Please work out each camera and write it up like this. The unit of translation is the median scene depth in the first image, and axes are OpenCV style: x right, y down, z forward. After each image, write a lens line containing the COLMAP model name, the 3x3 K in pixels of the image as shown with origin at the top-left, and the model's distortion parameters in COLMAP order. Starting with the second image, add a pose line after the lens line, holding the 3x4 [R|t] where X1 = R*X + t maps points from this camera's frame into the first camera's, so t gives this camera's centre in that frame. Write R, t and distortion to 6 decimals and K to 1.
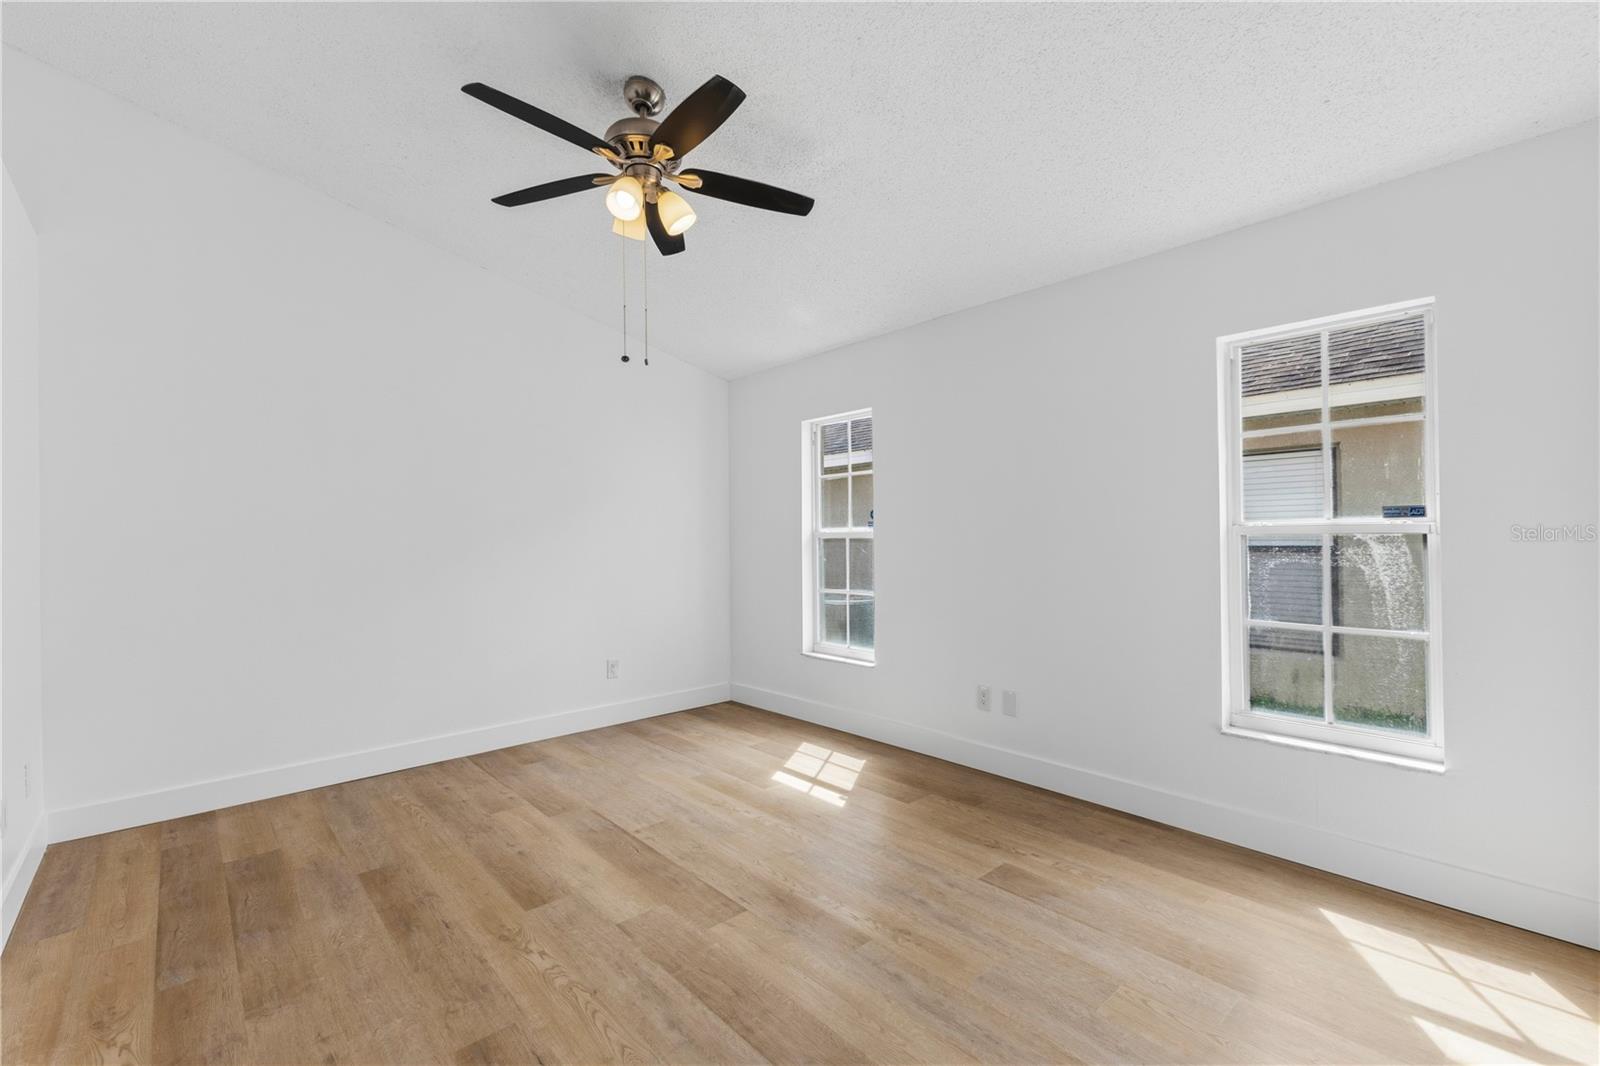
lens RADIAL K [[708.6, 0, 798.2], [0, 708.6, 534.3], [0, 0, 1]] dist [0.013315, -0.002702]
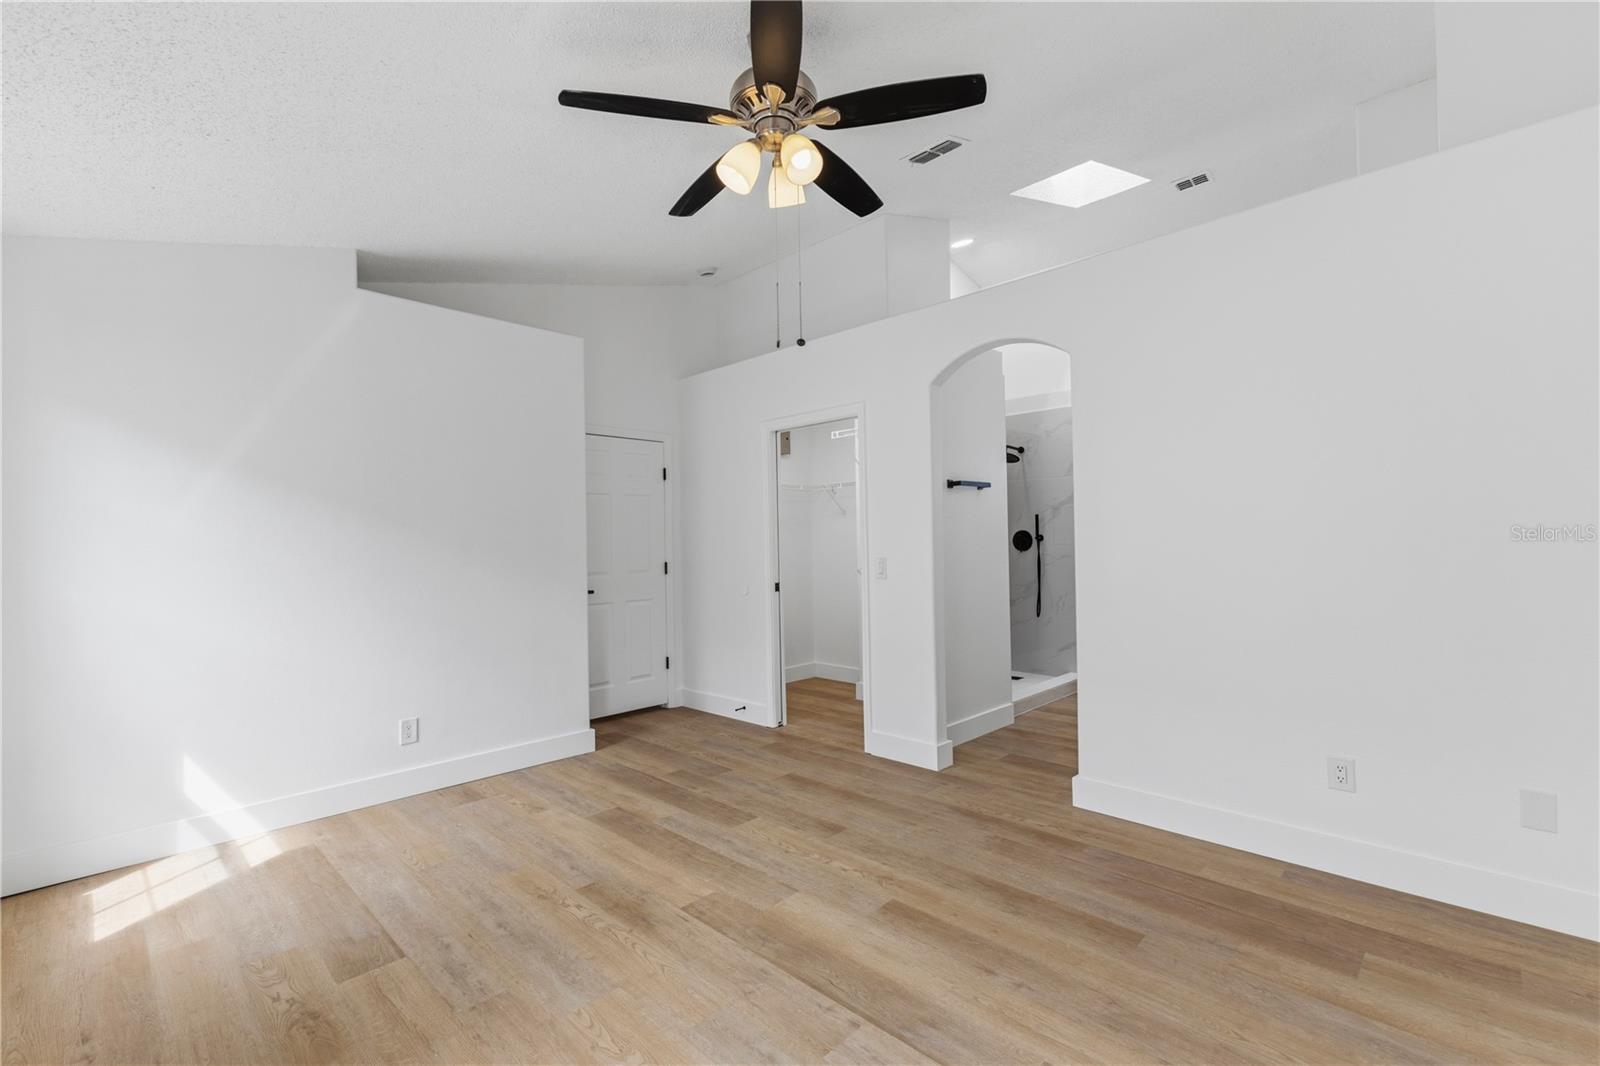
lens RADIAL K [[708.6, 0, 798.8], [0, 708.6, 537.8], [0, 0, 1]] dist [0.013315, -0.002702]
pose [[-0.997013, 0.031241, -0.070632, -0.183517], [0.031738, 0.999479, -0.005925, 0.001431], [0.070410, -0.008149, -0.997485, 2.004736]]
